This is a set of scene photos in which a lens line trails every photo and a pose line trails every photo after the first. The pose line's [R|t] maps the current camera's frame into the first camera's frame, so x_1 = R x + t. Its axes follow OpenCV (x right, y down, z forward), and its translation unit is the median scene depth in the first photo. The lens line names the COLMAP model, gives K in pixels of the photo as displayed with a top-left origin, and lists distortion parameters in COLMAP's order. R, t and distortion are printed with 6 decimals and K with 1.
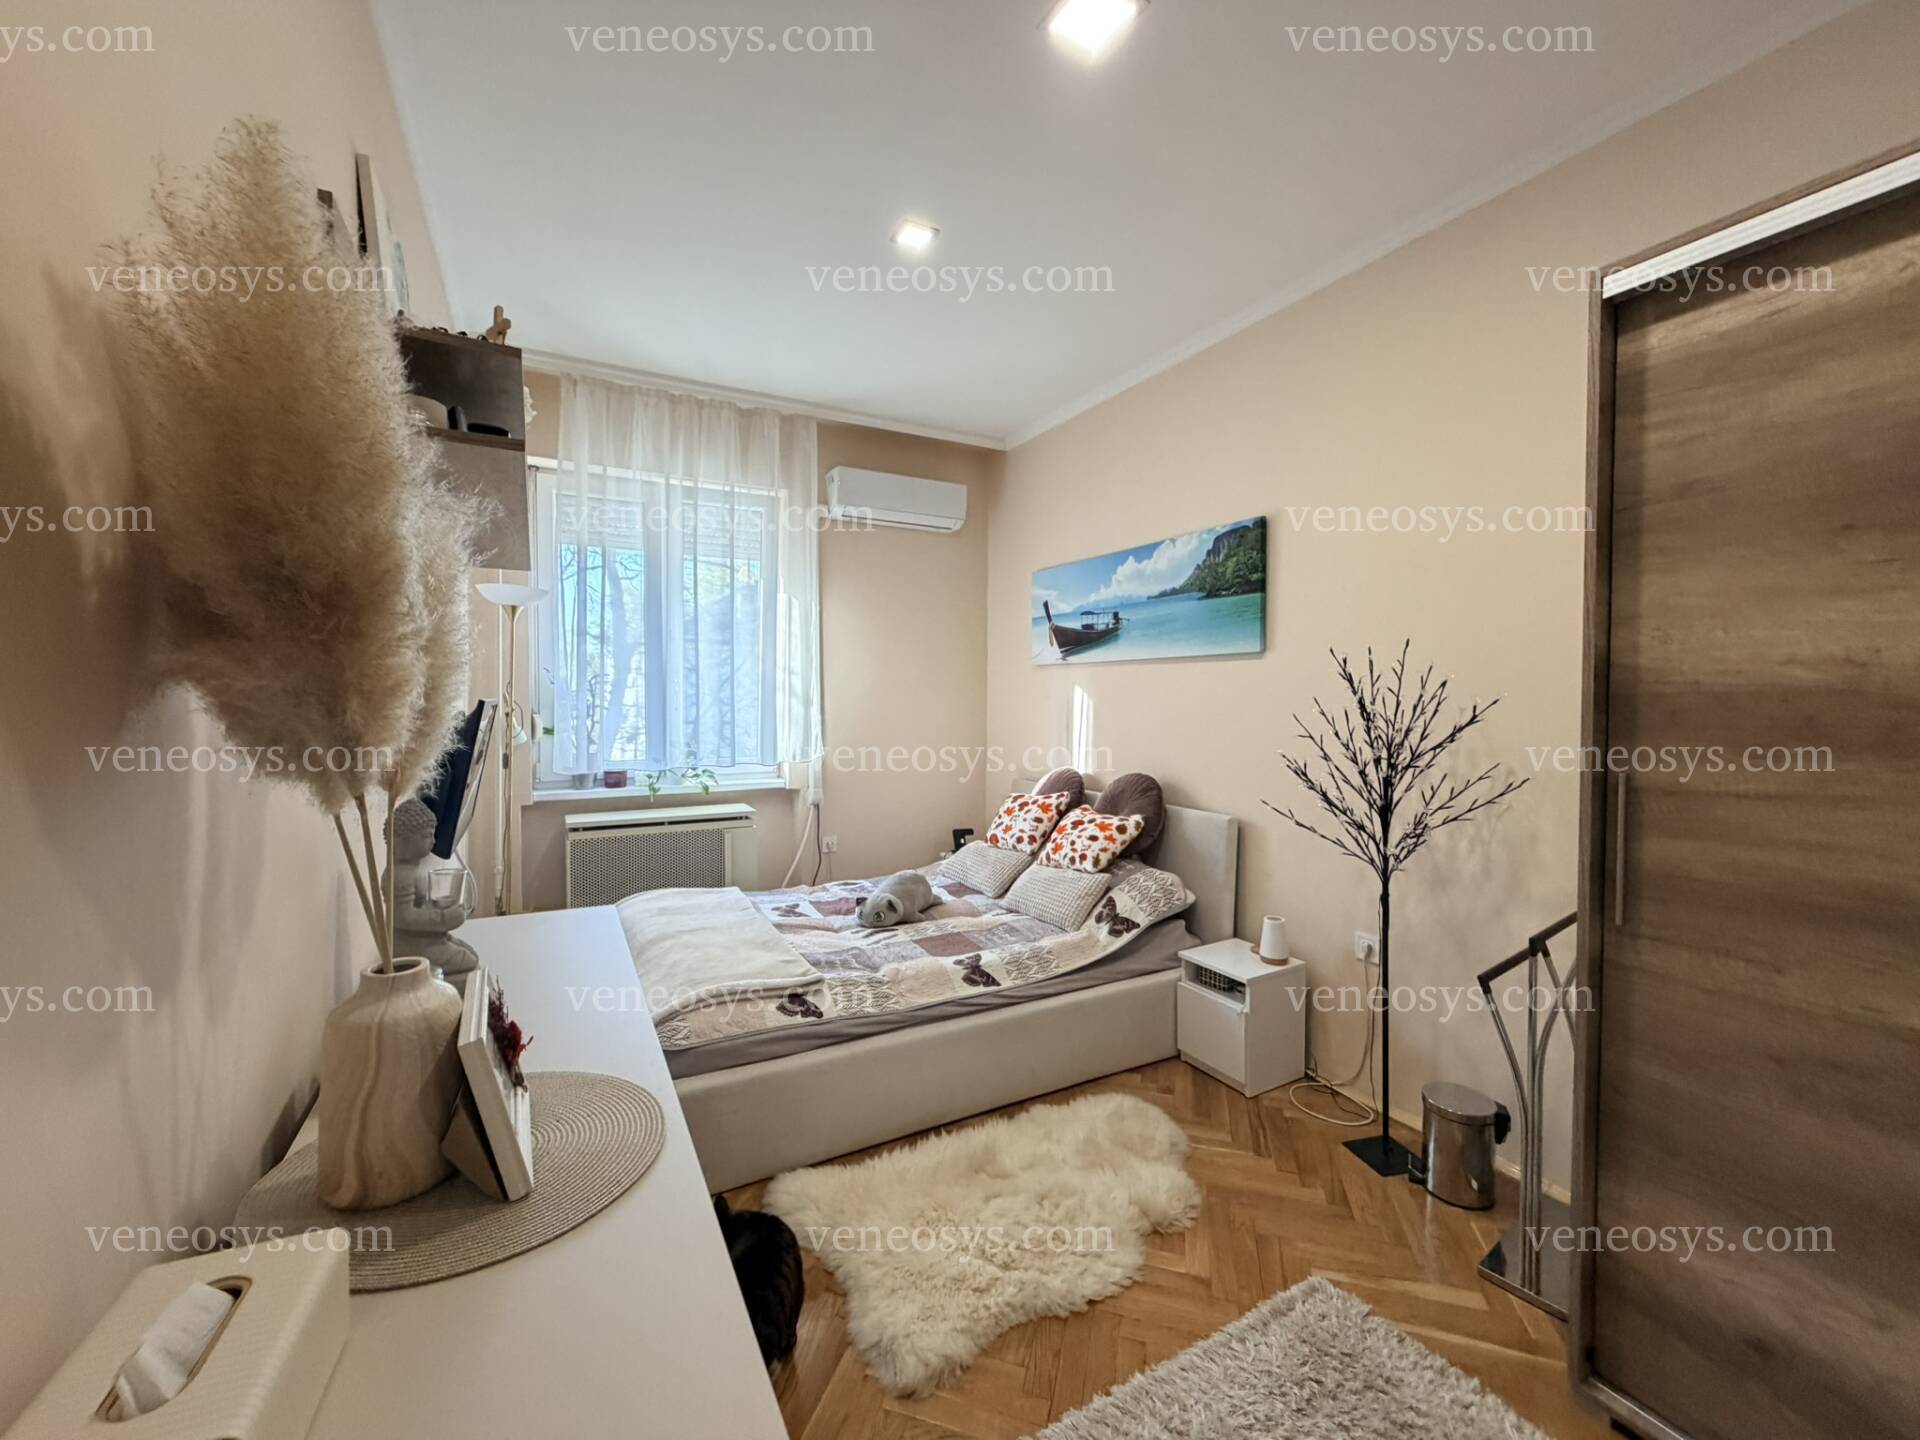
lens RADIAL K [[765.8, 0, 953.7], [0, 765.8, 725.7], [0, 0, 1]] dist [-0.000209, 0.000633]
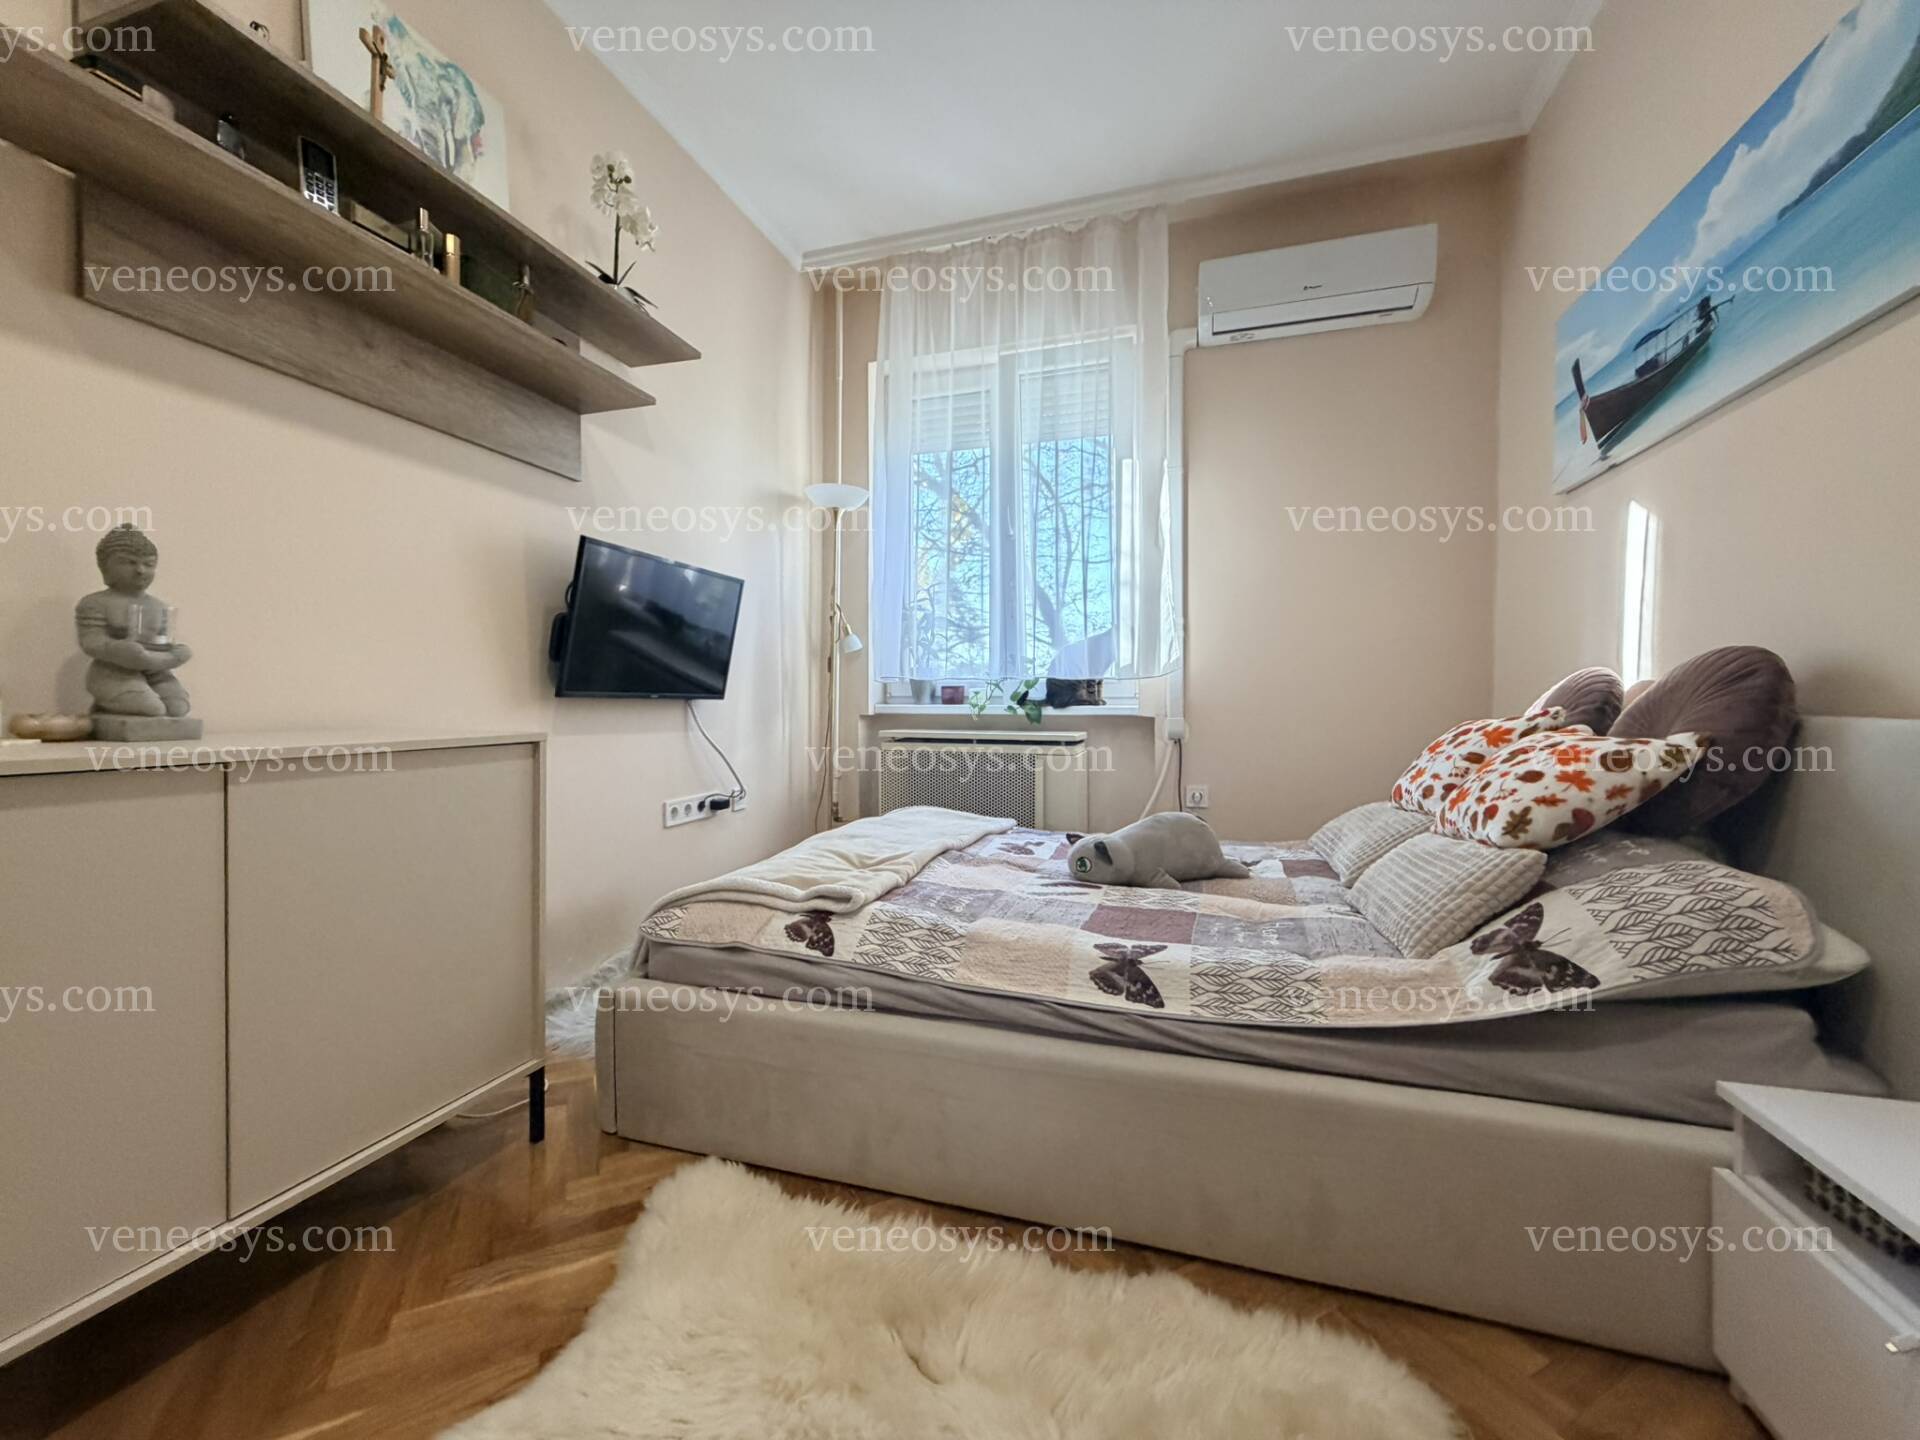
lens RADIAL K [[765.8, 0, 954.2], [0, 765.8, 721.2], [0, 0, 1]] dist [-0.000209, 0.000633]
pose [[0.687940, 0.017201, -0.725564, 0.297167], [-0.031559, 0.999483, -0.006227, 0.138586], [0.725081, 0.027182, 0.688127, 0.482700]]
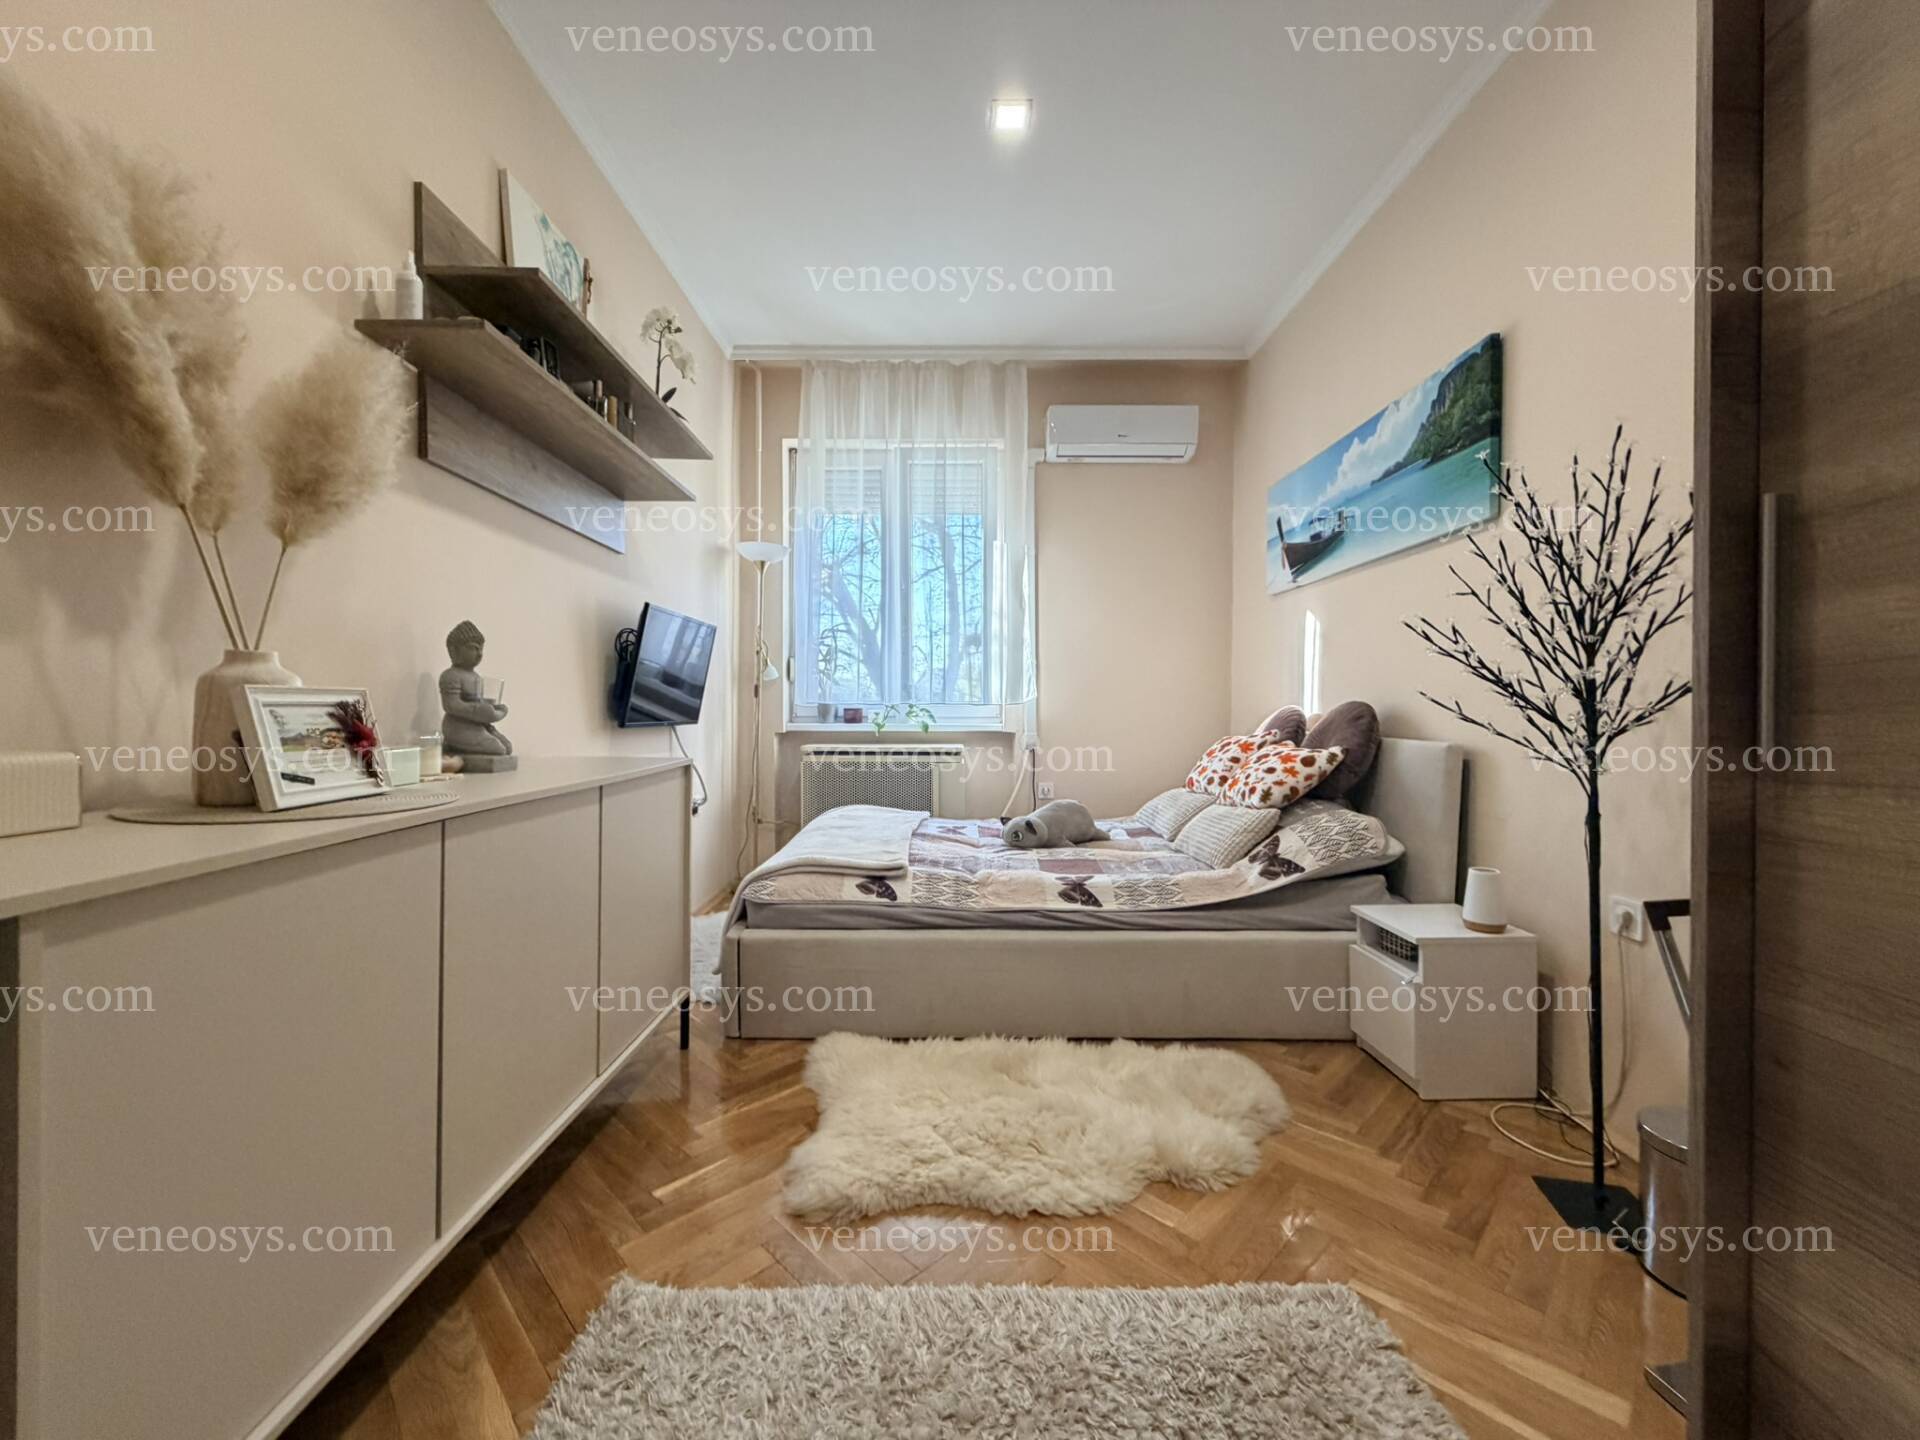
lens RADIAL K [[765.8, 0, 955.9], [0, 765.8, 726.2], [0, 0, 1]] dist [-0.000209, 0.000633]
pose [[0.877877, 0.010684, -0.478768, 0.304083], [-0.019016, 0.999740, -0.012558, 0.125130], [0.478509, 0.020129, 0.877852, 0.106165]]
